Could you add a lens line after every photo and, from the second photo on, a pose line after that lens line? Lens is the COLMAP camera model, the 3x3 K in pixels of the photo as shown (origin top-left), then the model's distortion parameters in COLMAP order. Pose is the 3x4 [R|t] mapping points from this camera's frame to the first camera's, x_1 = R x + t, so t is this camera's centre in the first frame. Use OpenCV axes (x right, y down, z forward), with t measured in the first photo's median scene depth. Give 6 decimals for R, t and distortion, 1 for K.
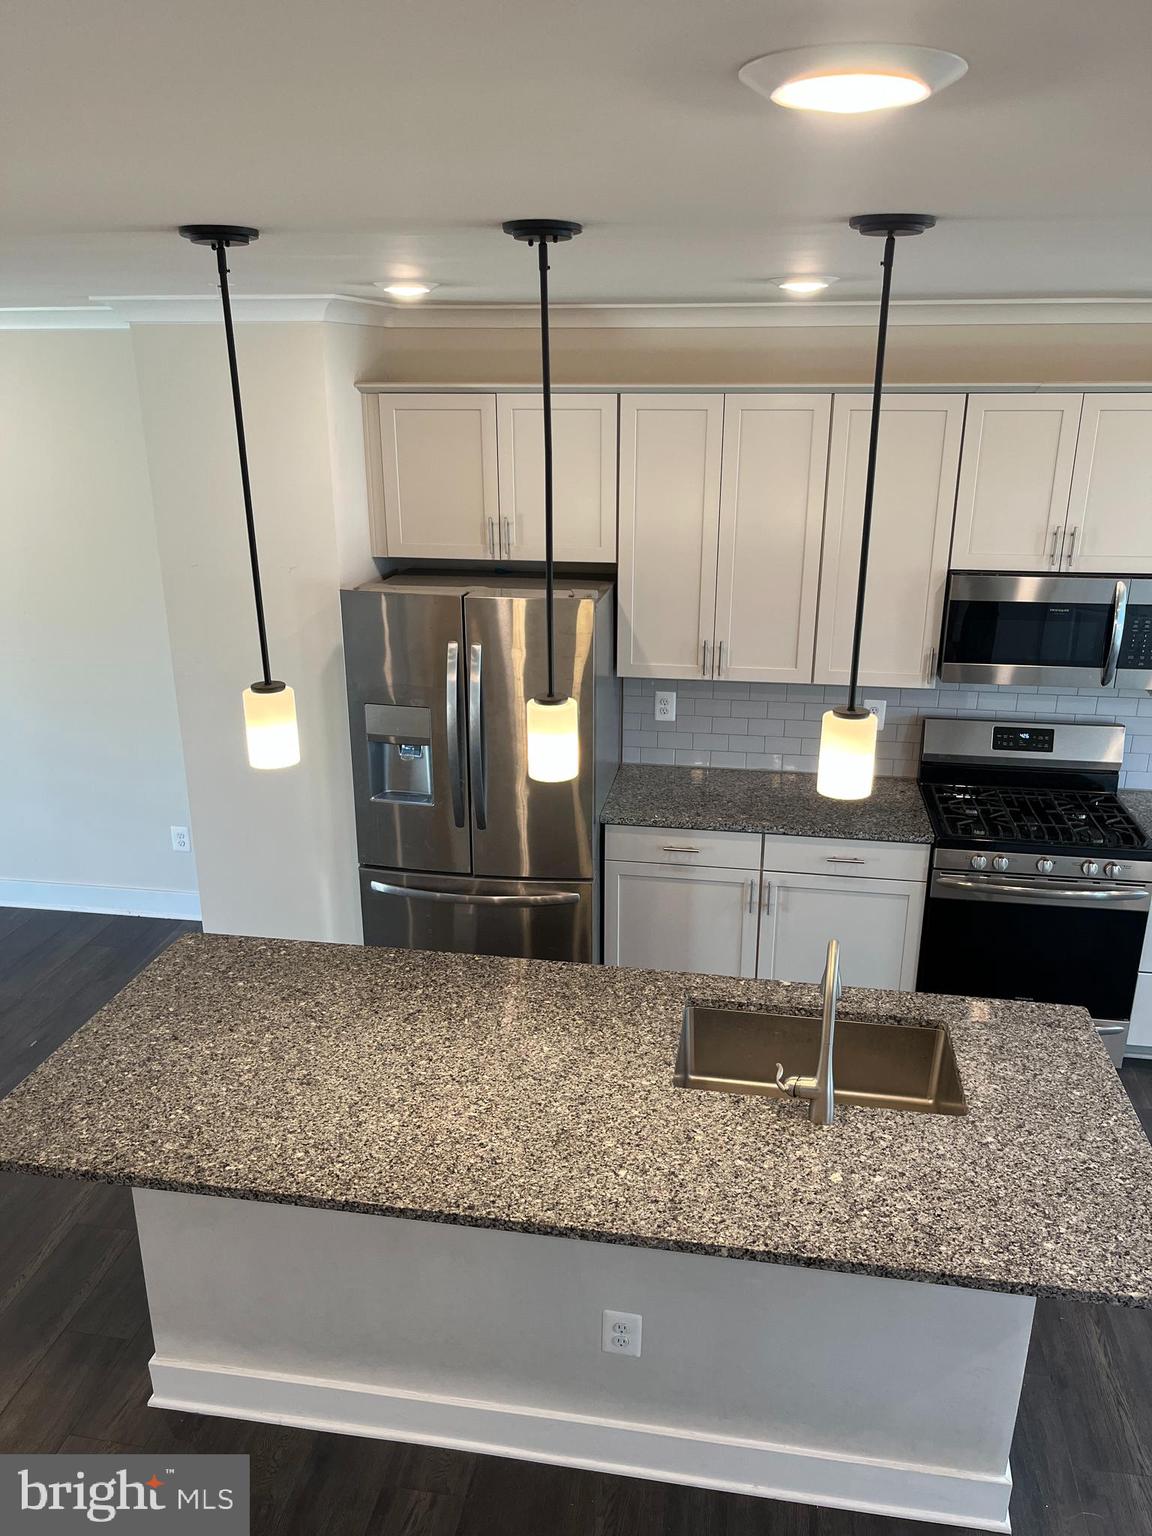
lens RADIAL K [[1165.4, 0, 580.9], [0, 1165.4, 785.9], [0, 0, 1]] dist [0.086853, -0.104369]
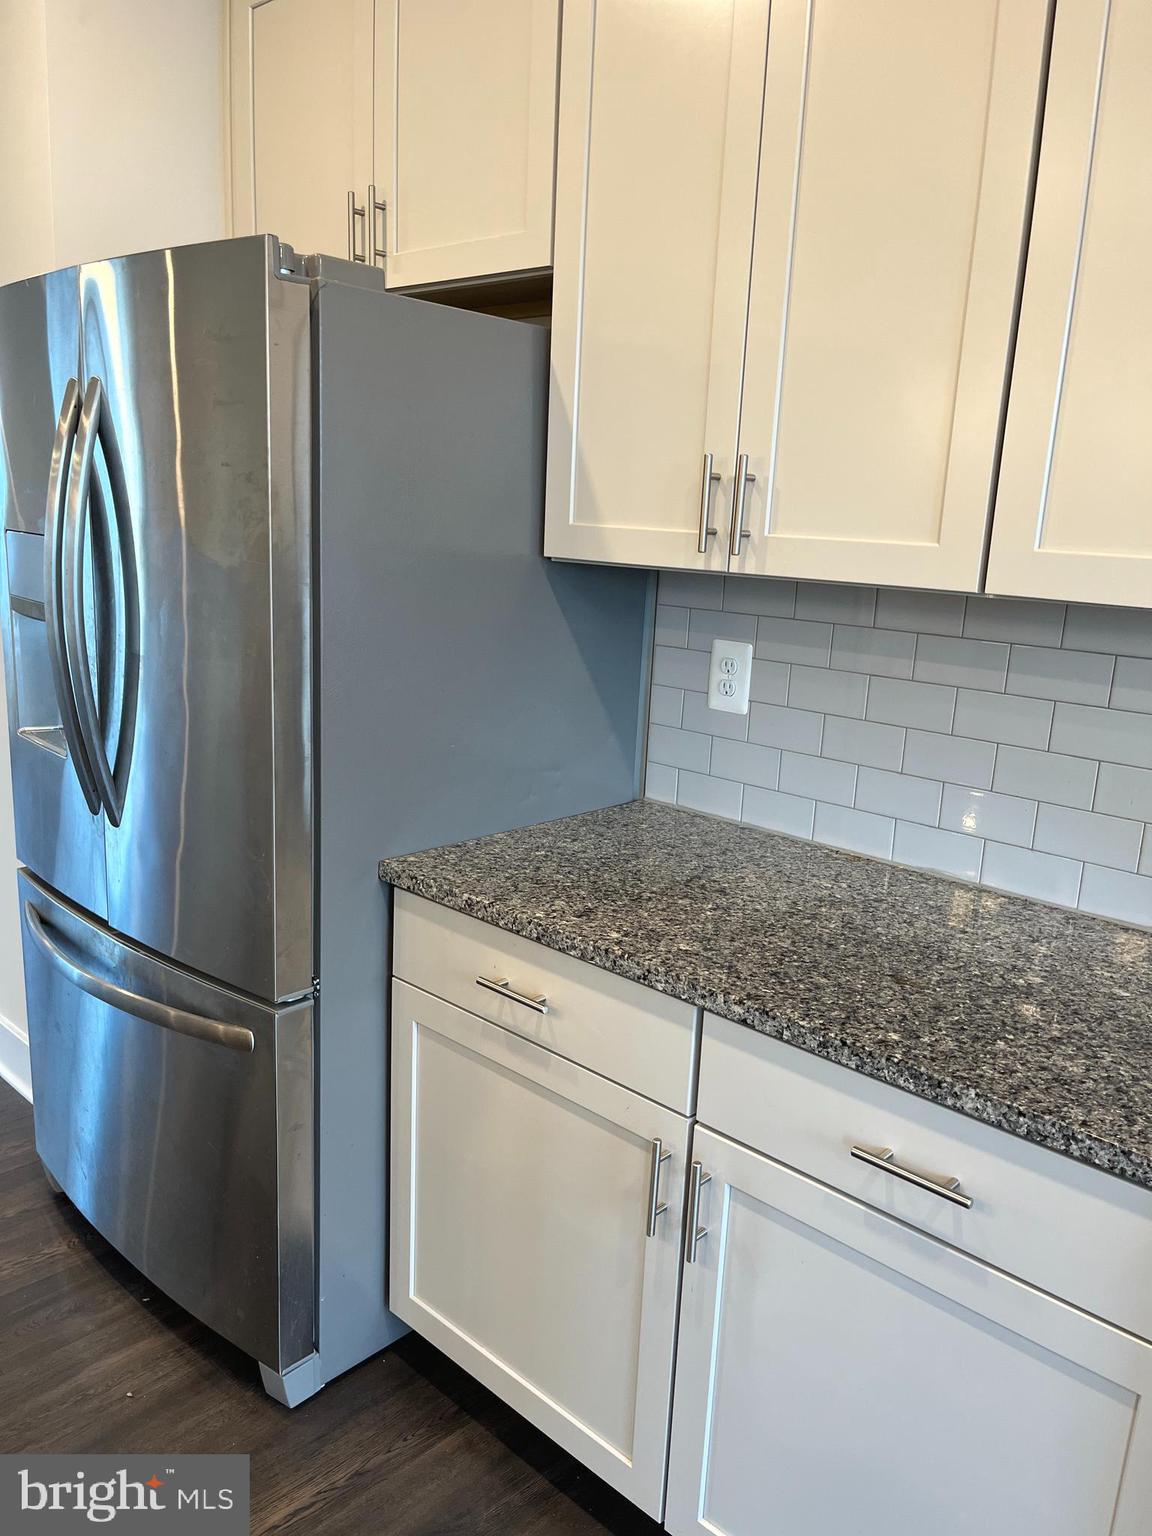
lens RADIAL K [[1162.5, 0, 588.6], [0, 1162.5, 786.9], [0, 0, 1]] dist [0.025765, -0.002117]
pose [[0.825660, 0.162674, -0.540206, 0.292380], [-0.229140, 0.971687, -0.057614, 0.007012], [0.515539, 0.171352, 0.839558, 0.694247]]
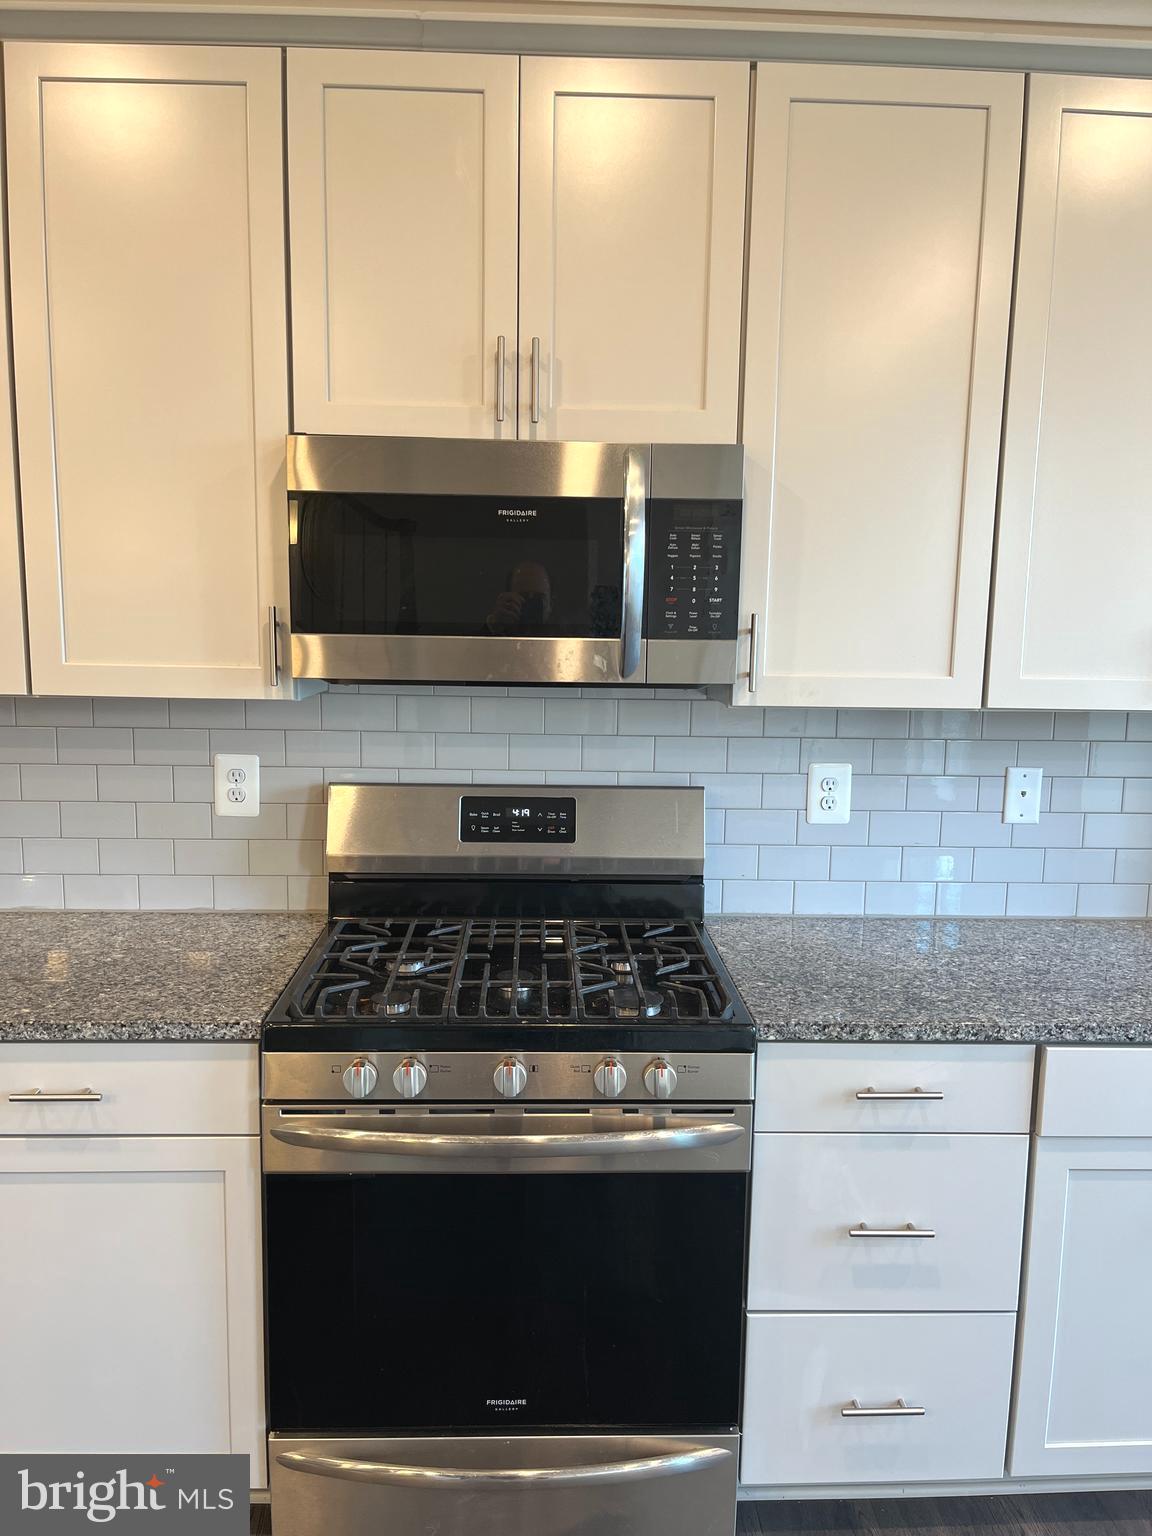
lens RADIAL K [[1162.5, 0, 588.6], [0, 1162.5, 786.9], [0, 0, 1]] dist [0.025765, -0.002117]
pose [[0.981579, -0.013300, 0.190594, 0.325182], [0.049882, 0.980815, -0.188452, 0.043133], [-0.184431, 0.194487, 0.963411, 0.540287]]
